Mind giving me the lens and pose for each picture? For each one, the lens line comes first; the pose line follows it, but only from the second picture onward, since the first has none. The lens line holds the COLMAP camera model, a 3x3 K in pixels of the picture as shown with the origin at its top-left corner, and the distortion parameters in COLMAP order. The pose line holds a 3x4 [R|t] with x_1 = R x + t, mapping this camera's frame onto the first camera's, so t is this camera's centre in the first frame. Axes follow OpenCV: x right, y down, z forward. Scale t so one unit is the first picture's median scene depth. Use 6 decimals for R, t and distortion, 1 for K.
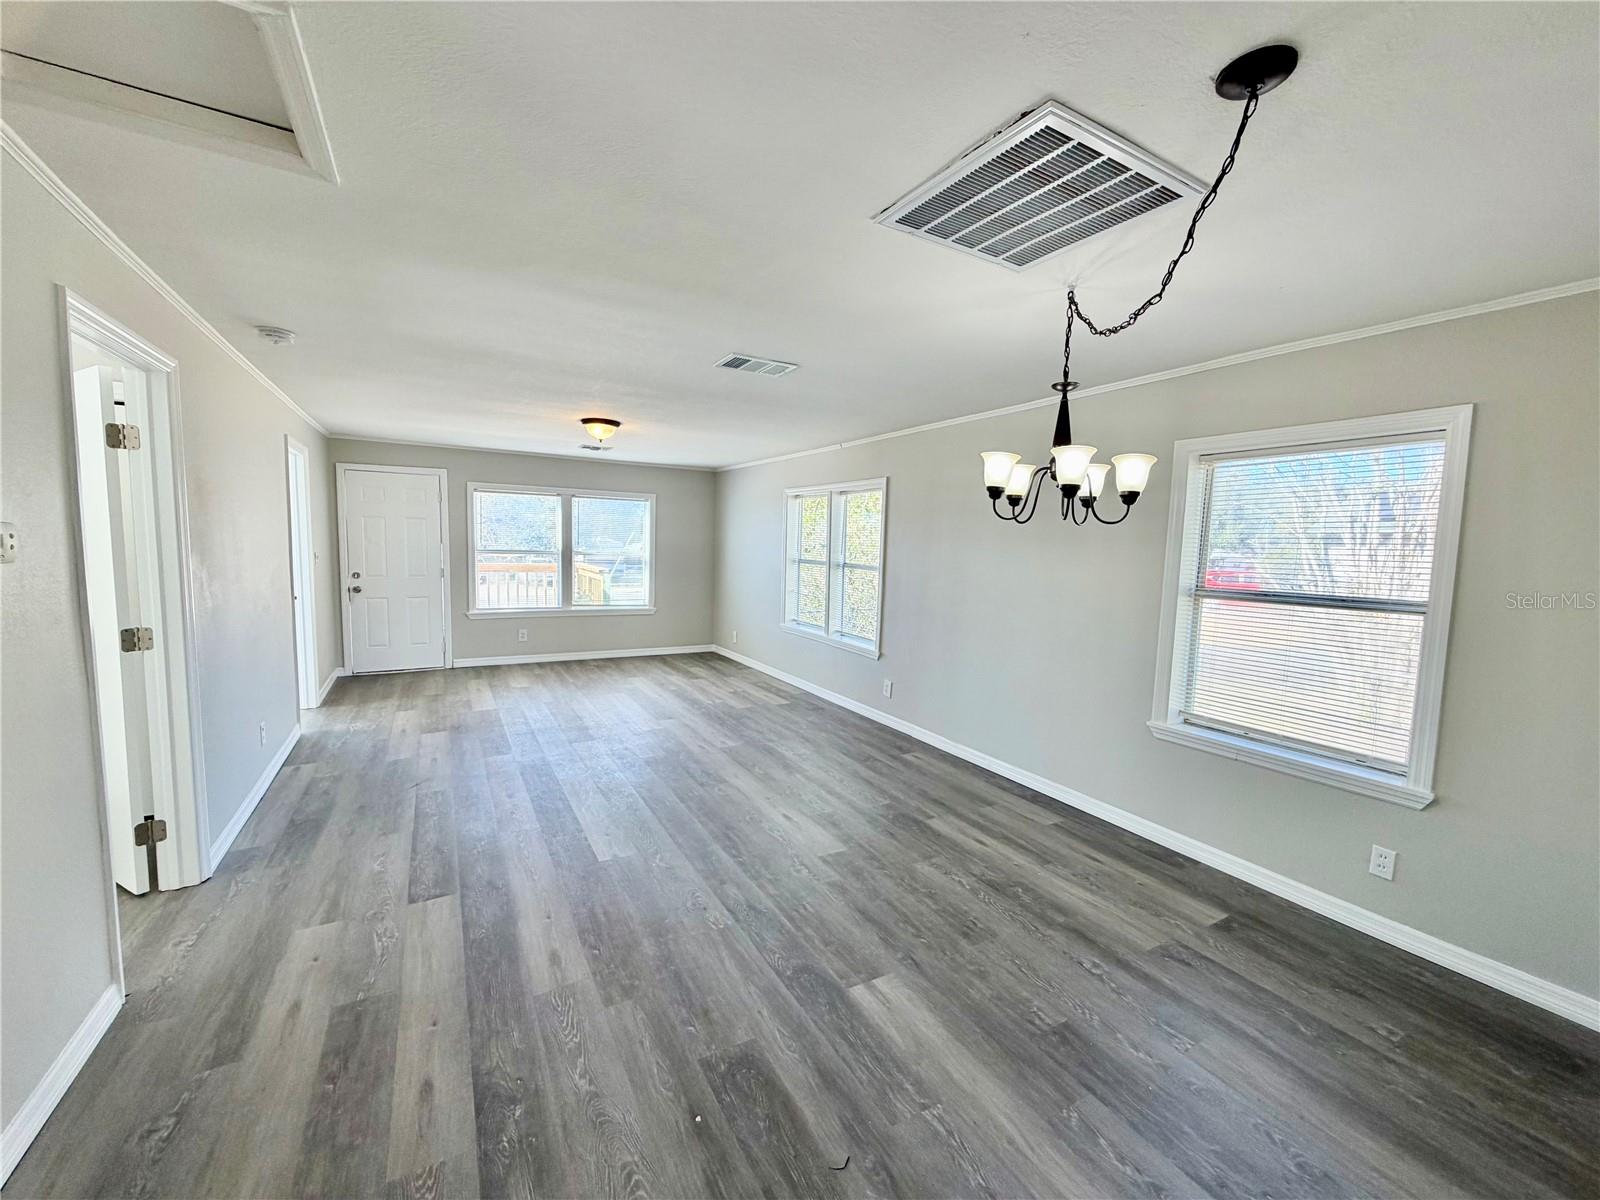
lens RADIAL K [[637.0, 0, 796.4], [0, 637.0, 599.6], [0, 0, 1]] dist [-0.000285, 0.000235]
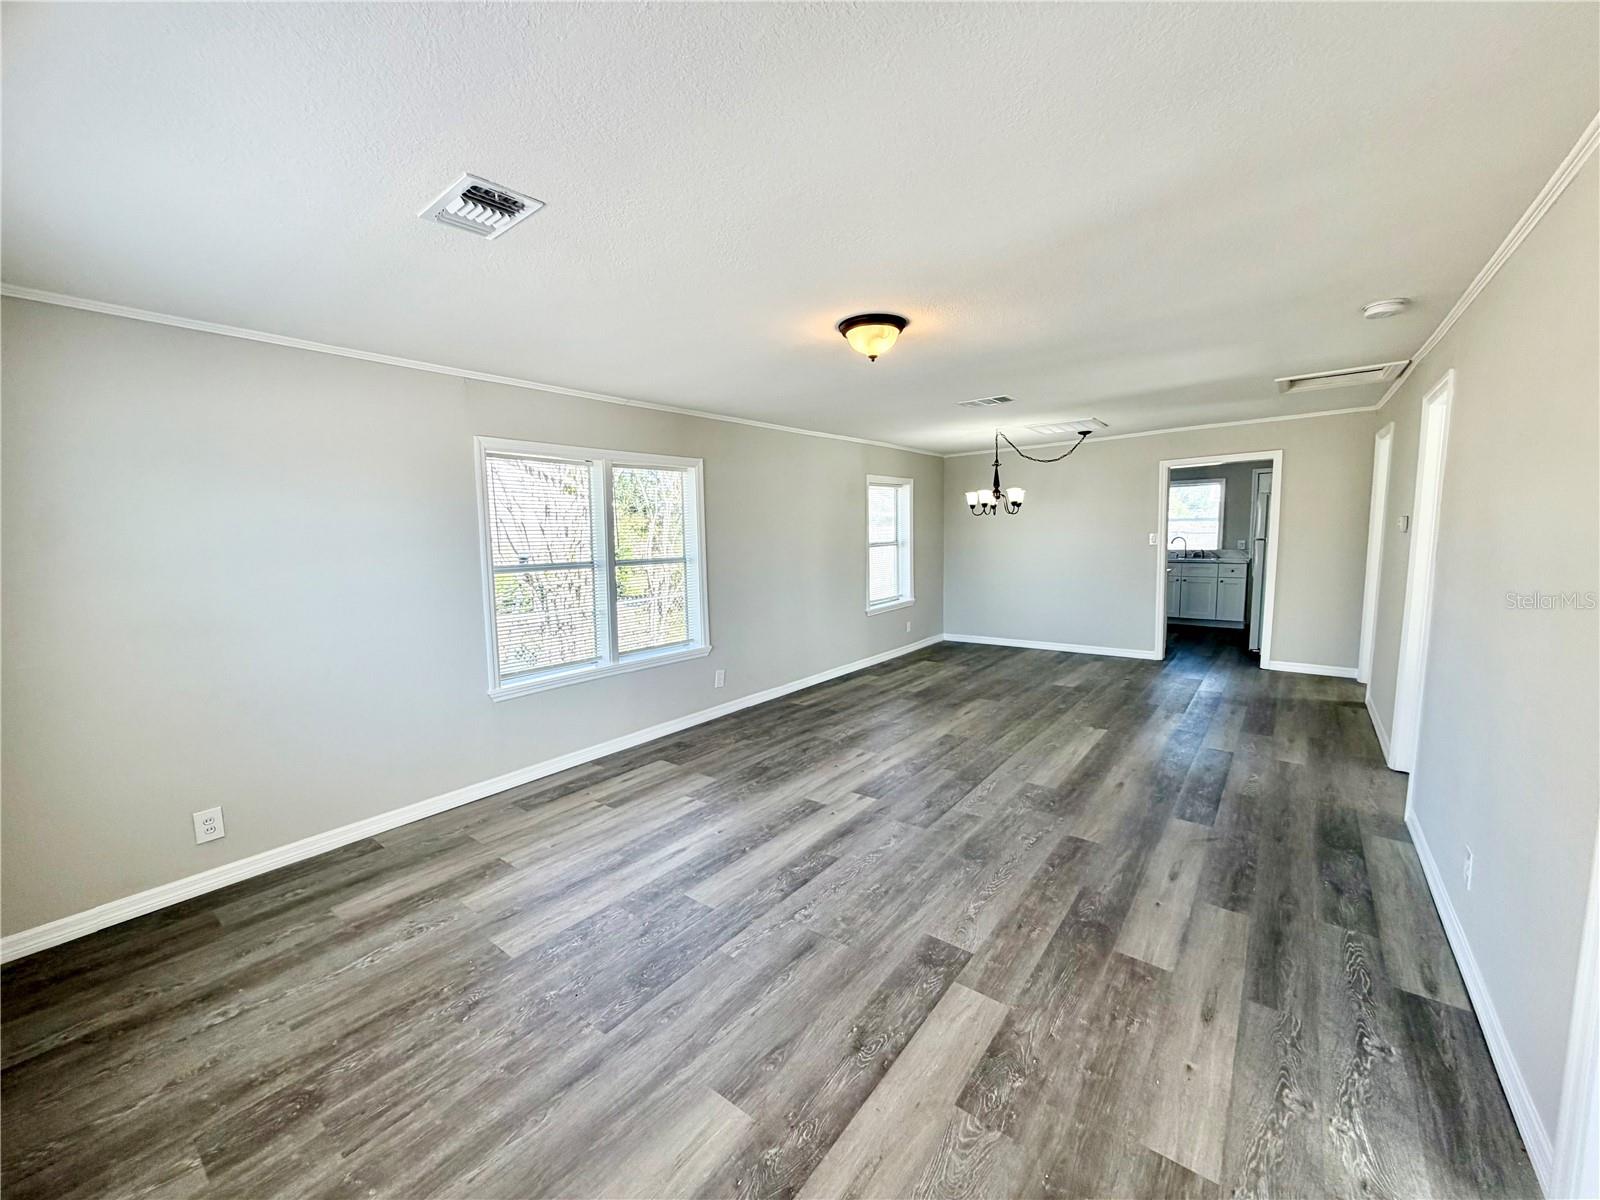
lens RADIAL K [[637.0, 0, 796.4], [0, 637.0, 599.6], [0, 0, 1]] dist [-0.000285, 0.000235]
pose [[-0.381507, -0.120169, 0.916522, -1.196358], [0.095945, 0.981010, 0.168562, -0.203548], [-0.919373, 0.152243, -0.362733, 1.881804]]
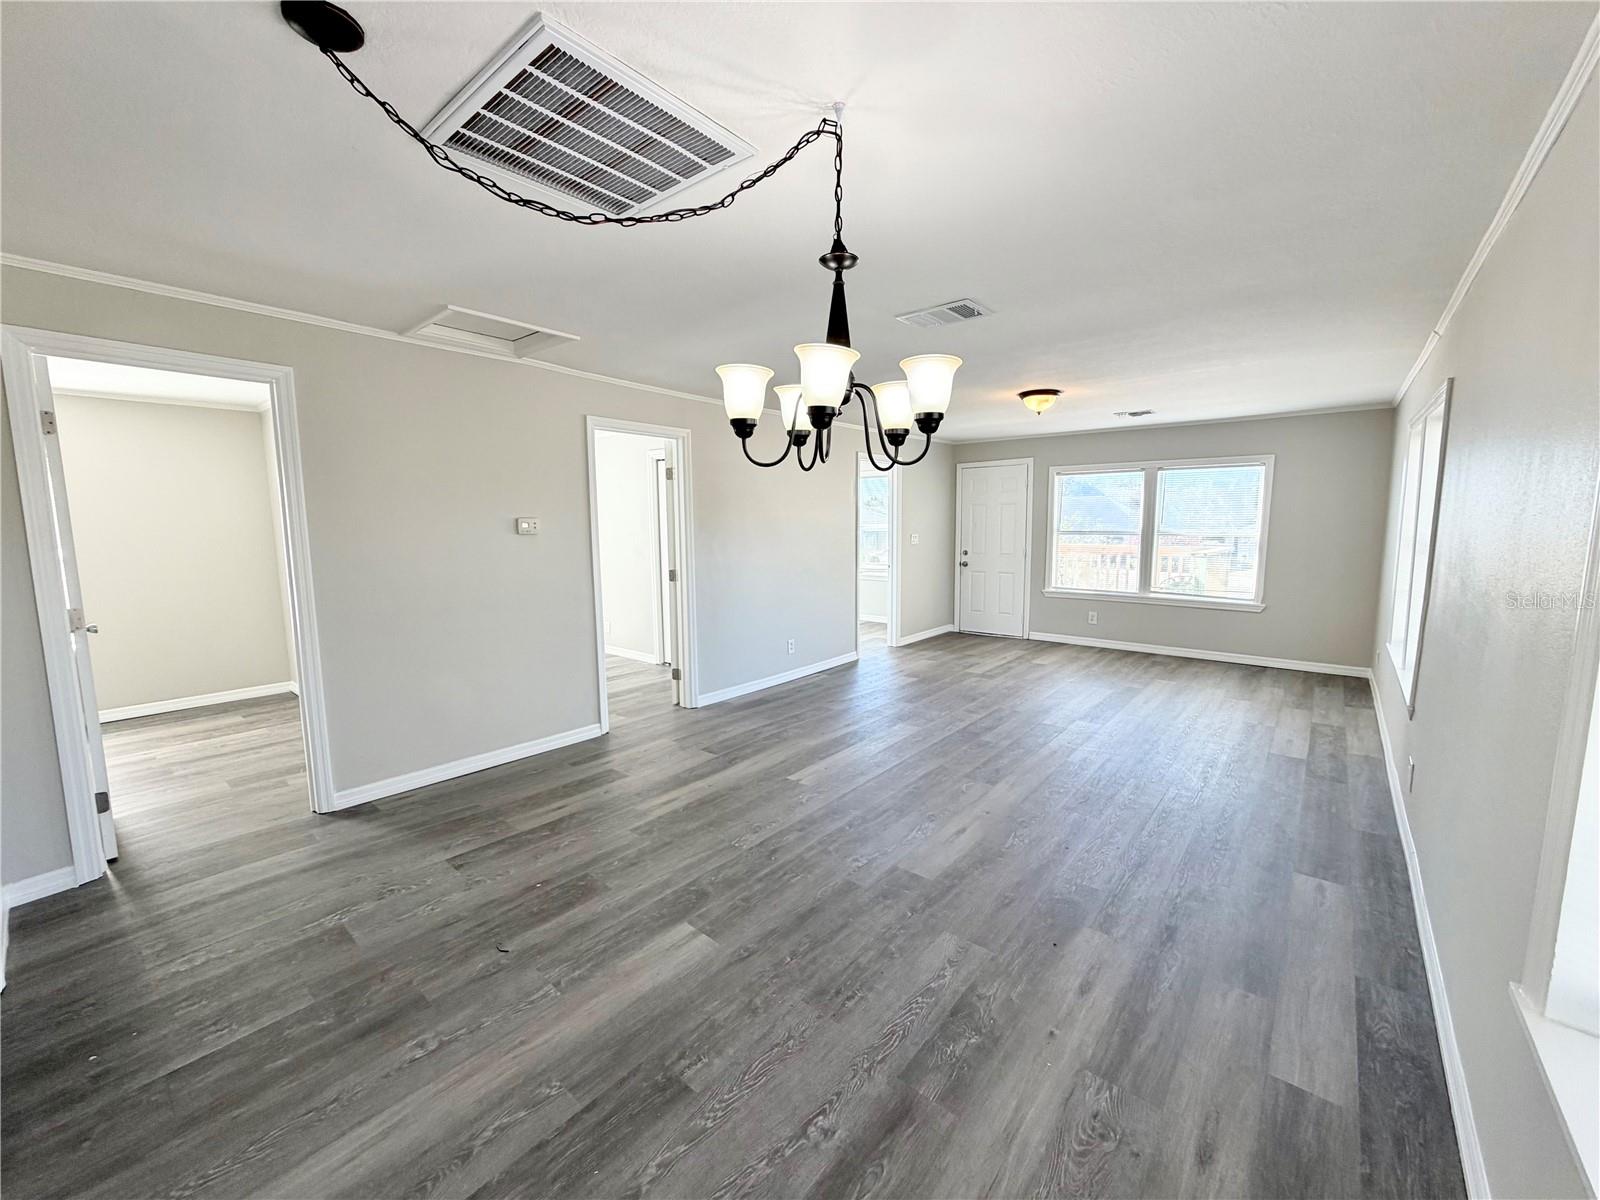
lens RADIAL K [[637.0, 0, 796.4], [0, 637.0, 599.6], [0, 0, 1]] dist [-0.000285, 0.000235]
pose [[0.347270, 0.085752, -0.933836, 0.697259], [-0.066937, 0.995537, 0.066526, -0.014514], [0.935373, 0.039406, 0.351460, 0.482004]]
